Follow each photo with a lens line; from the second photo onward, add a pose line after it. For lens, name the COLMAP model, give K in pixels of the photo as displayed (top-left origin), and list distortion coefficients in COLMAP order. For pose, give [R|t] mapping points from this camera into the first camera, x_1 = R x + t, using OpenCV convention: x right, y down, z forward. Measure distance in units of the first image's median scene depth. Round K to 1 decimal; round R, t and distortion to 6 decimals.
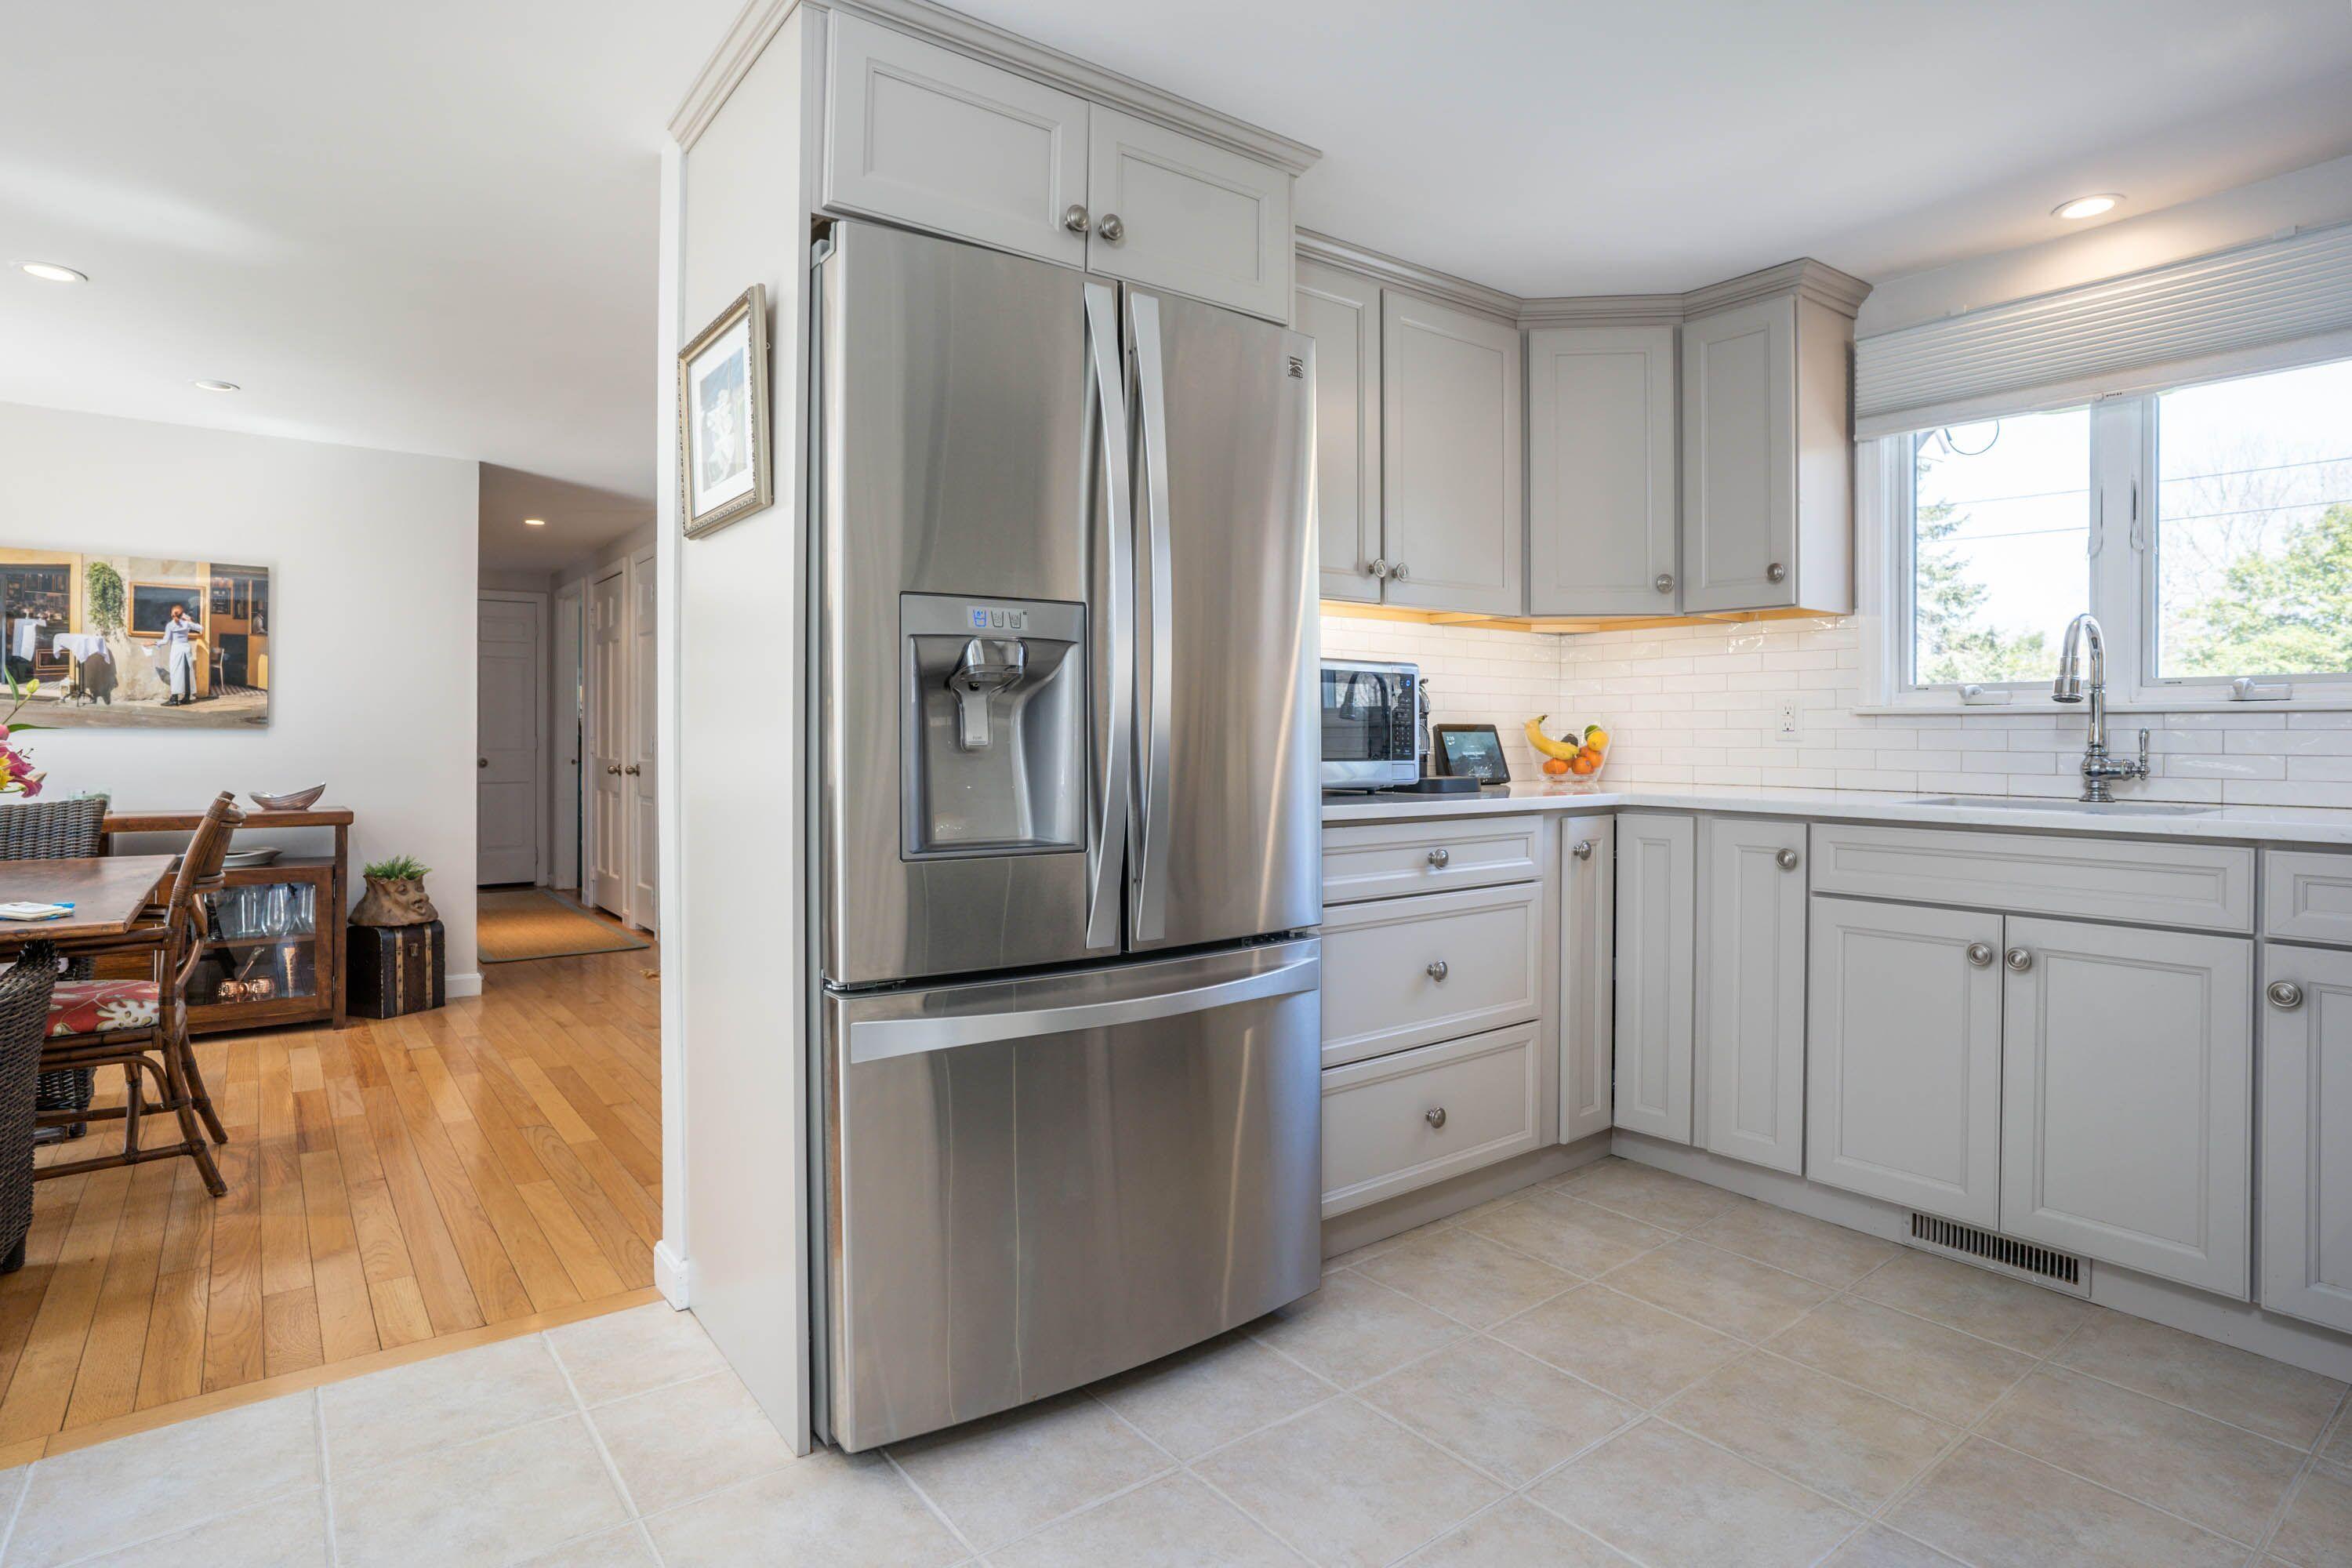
lens RADIAL K [[1262.3, 0, 1181.9], [0, 1262.3, 746.7], [0, 0, 1]] dist [-0.082833, 0.045500]
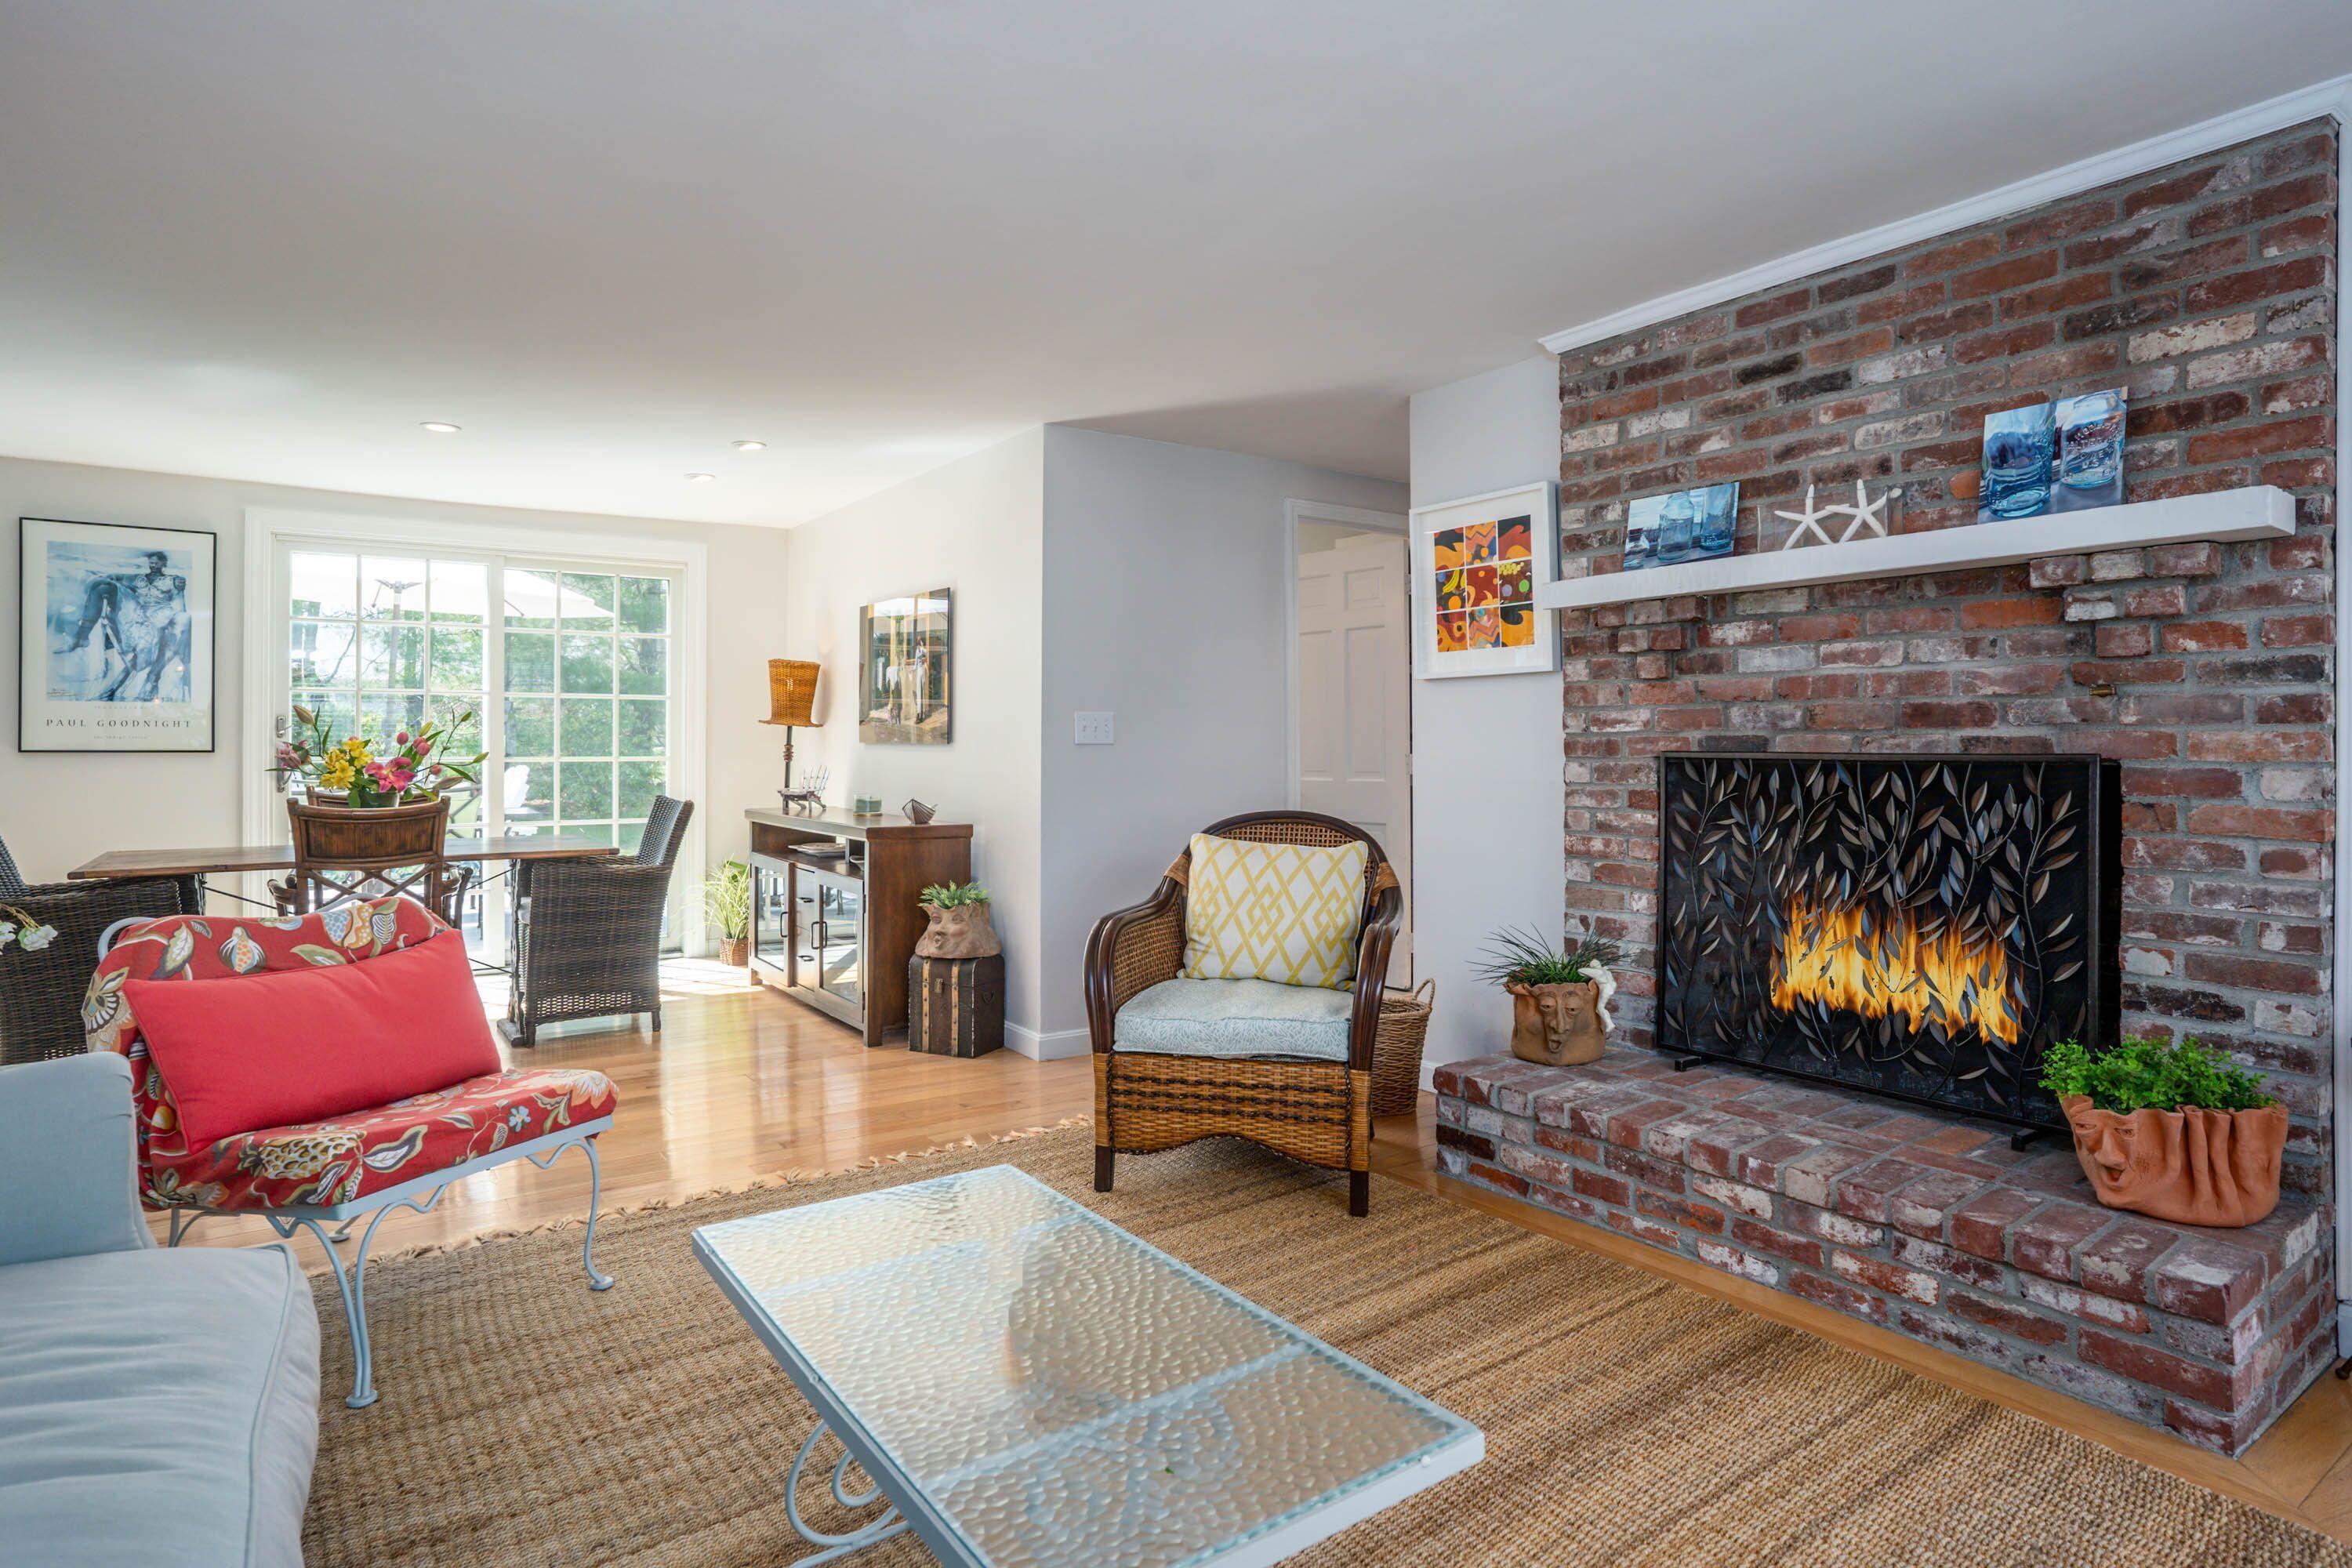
lens RADIAL K [[1262.3, 0, 1181.9], [0, 1262.3, 746.7], [0, 0, 1]] dist [-0.082833, 0.045500]
pose [[-0.034909, -0.002021, -0.999388, 0.348170], [-0.011029, 0.999938, -0.001637, -0.014387], [0.999330, 0.010966, -0.034929, 1.406729]]
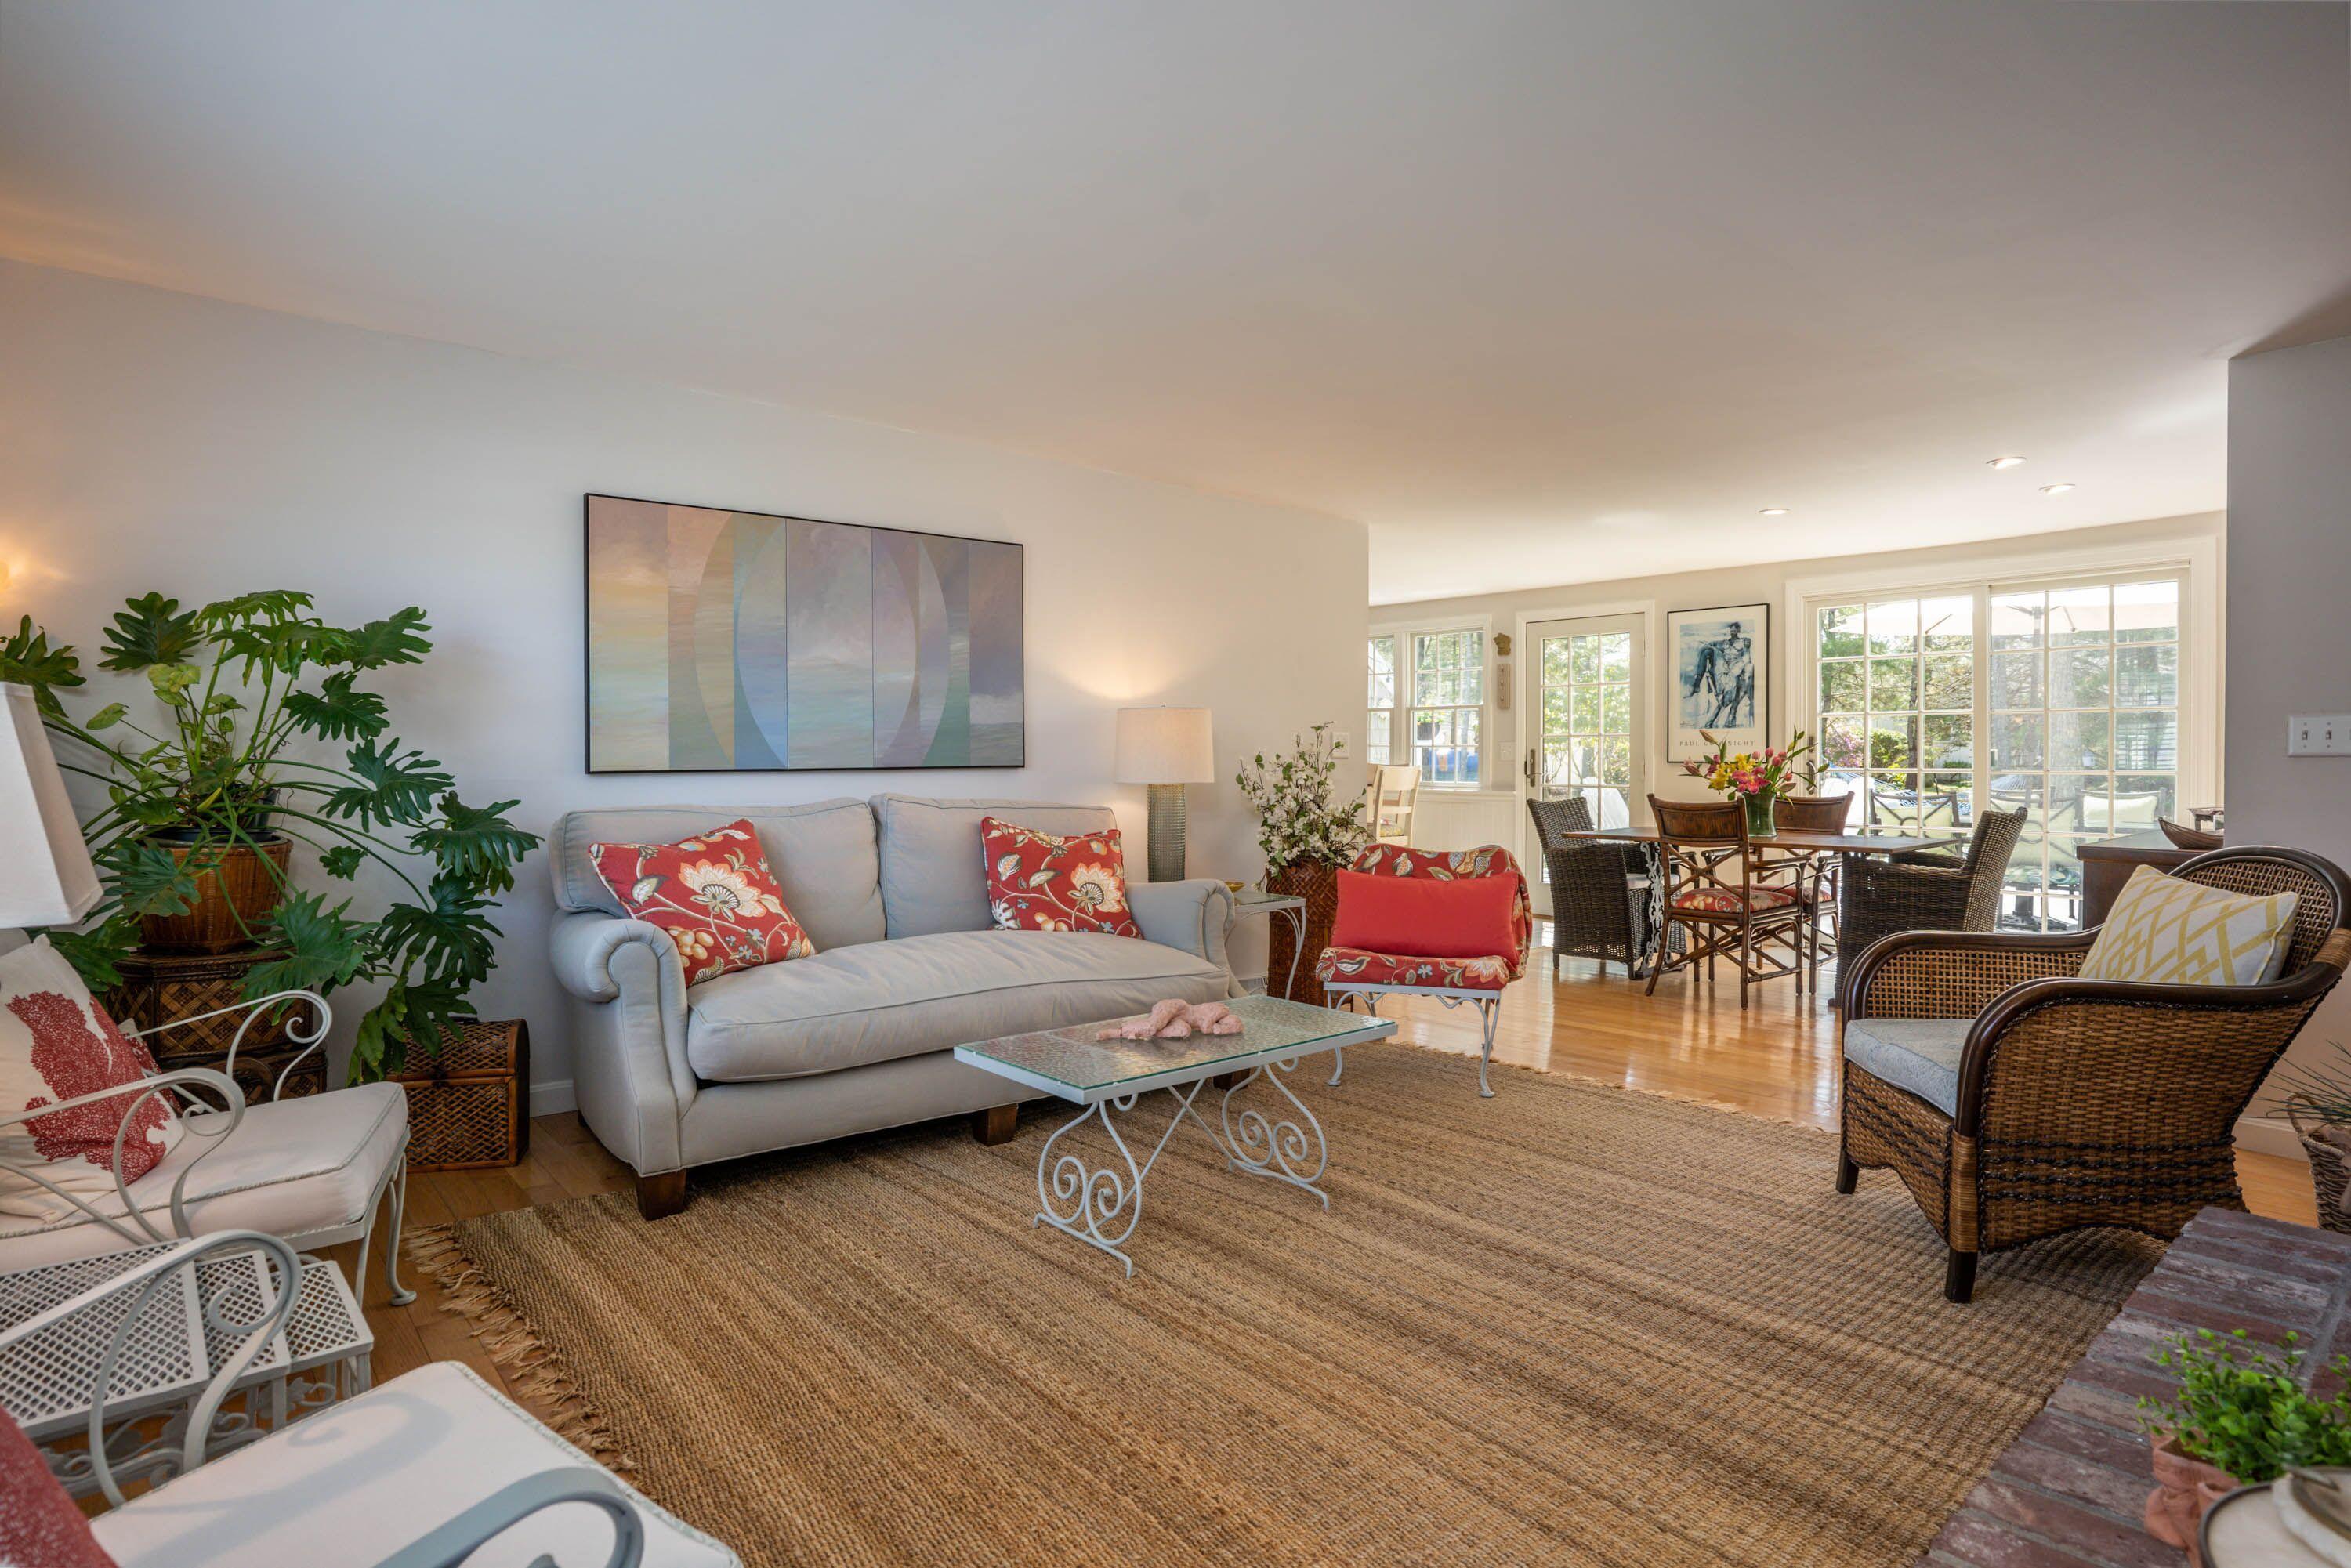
lens RADIAL K [[1232.3, 0, 1175.9], [0, 1232.3, 762.3], [0, 0, 1]] dist [-0.069337, 0.013874]
pose [[-0.998255, -0.004223, -0.058899, 0.057108], [-0.004898, 0.999924, 0.011333, -0.017127], [0.058847, 0.011602, -0.998200, 2.025555]]
